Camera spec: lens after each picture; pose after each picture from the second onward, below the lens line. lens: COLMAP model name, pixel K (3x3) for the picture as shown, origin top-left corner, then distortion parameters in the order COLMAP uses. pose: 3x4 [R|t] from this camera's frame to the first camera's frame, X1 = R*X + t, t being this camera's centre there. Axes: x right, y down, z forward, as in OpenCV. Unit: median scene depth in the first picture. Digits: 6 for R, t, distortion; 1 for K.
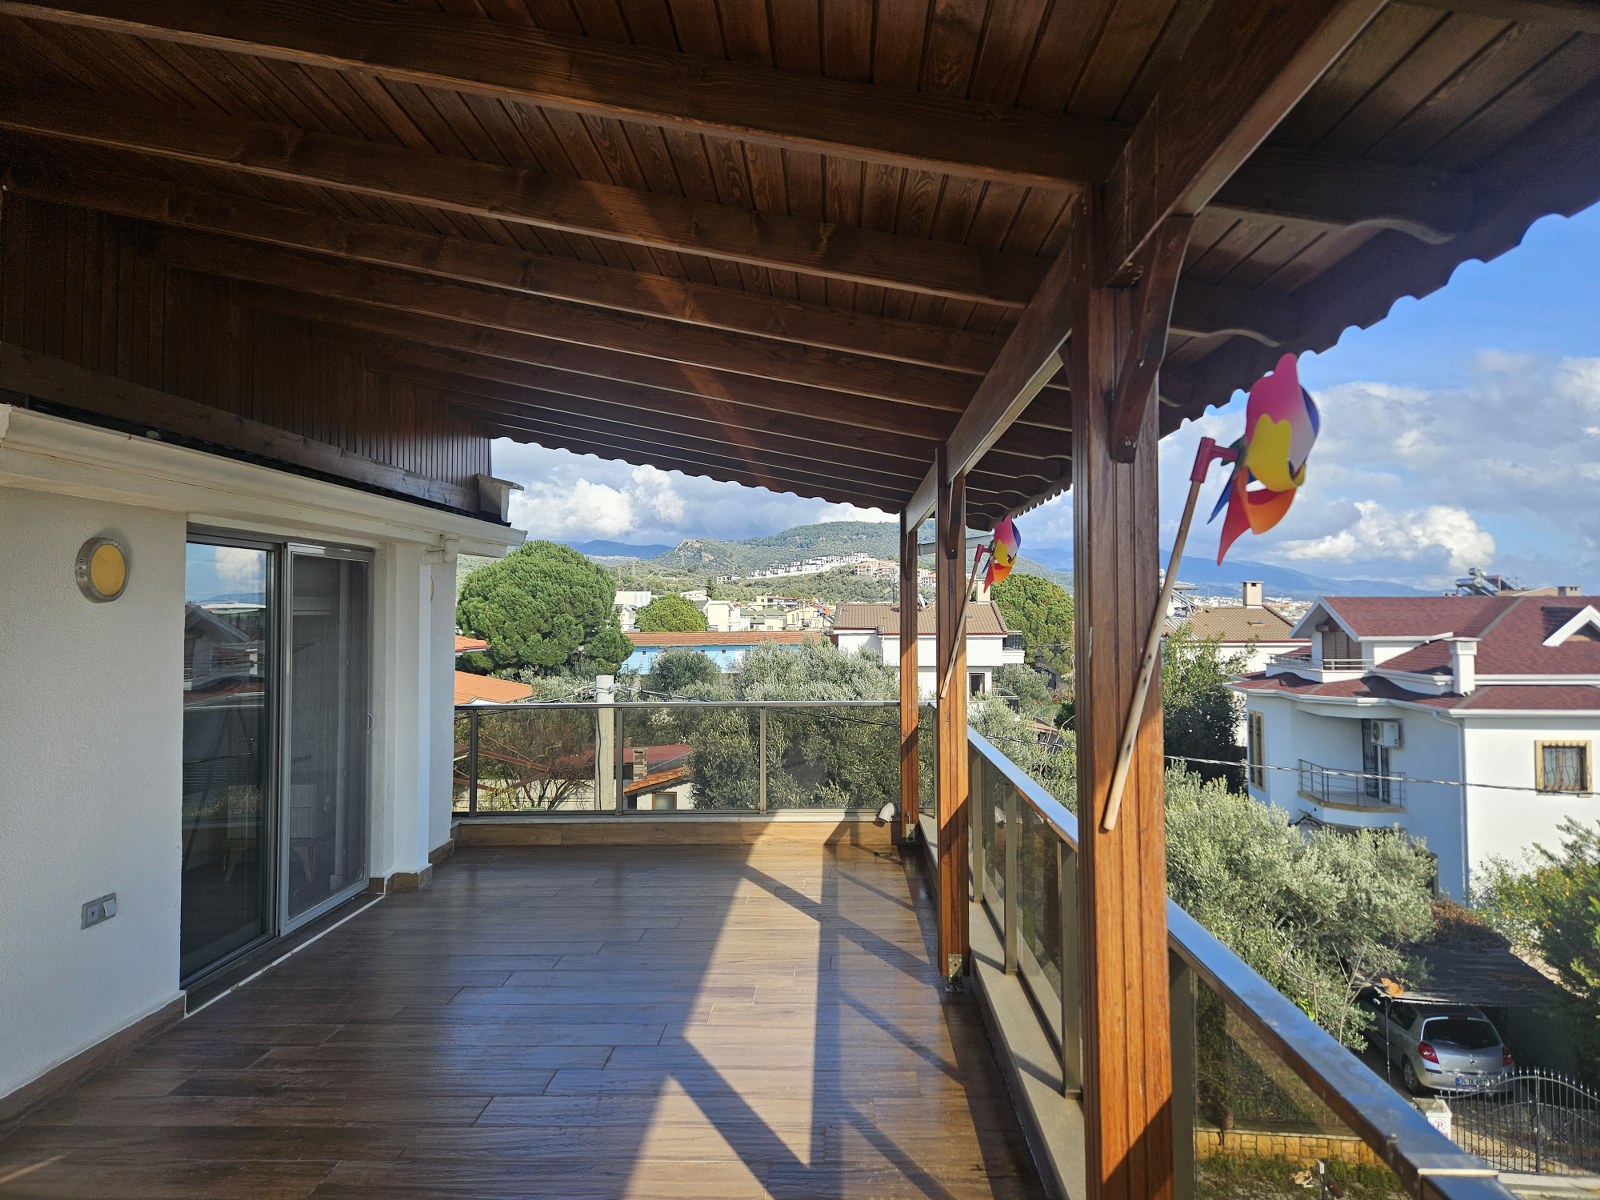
lens RADIAL K [[1078.0, 0, 807.6], [0, 1078.0, 607.6], [0, 0, 1]] dist [0.053724, -0.002042]
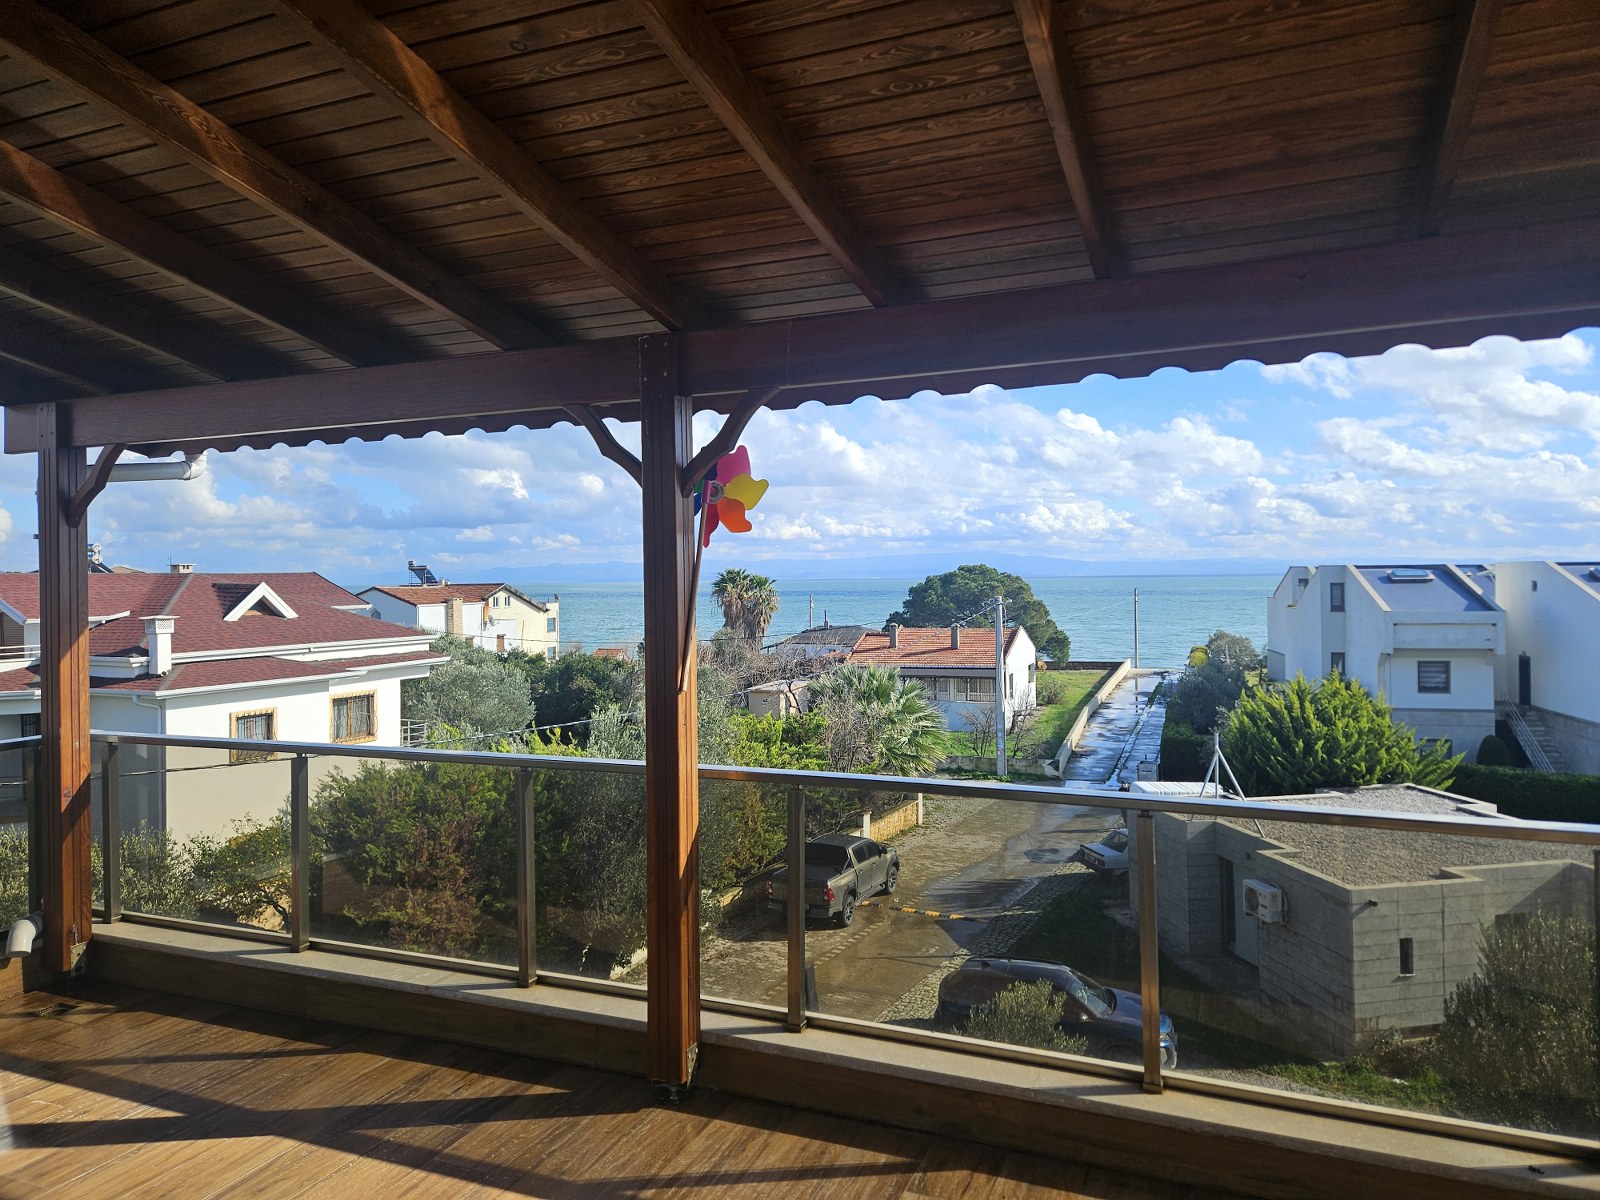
lens RADIAL K [[1078.0, 0, 807.6], [0, 1078.0, 607.6], [0, 0, 1]] dist [0.053724, -0.002042]
pose [[0.354836, -0.023663, 0.934629, -0.098808], [0.006932, 0.999719, 0.022679, 0.002479], [-0.934903, -0.001568, 0.354900, 0.131020]]
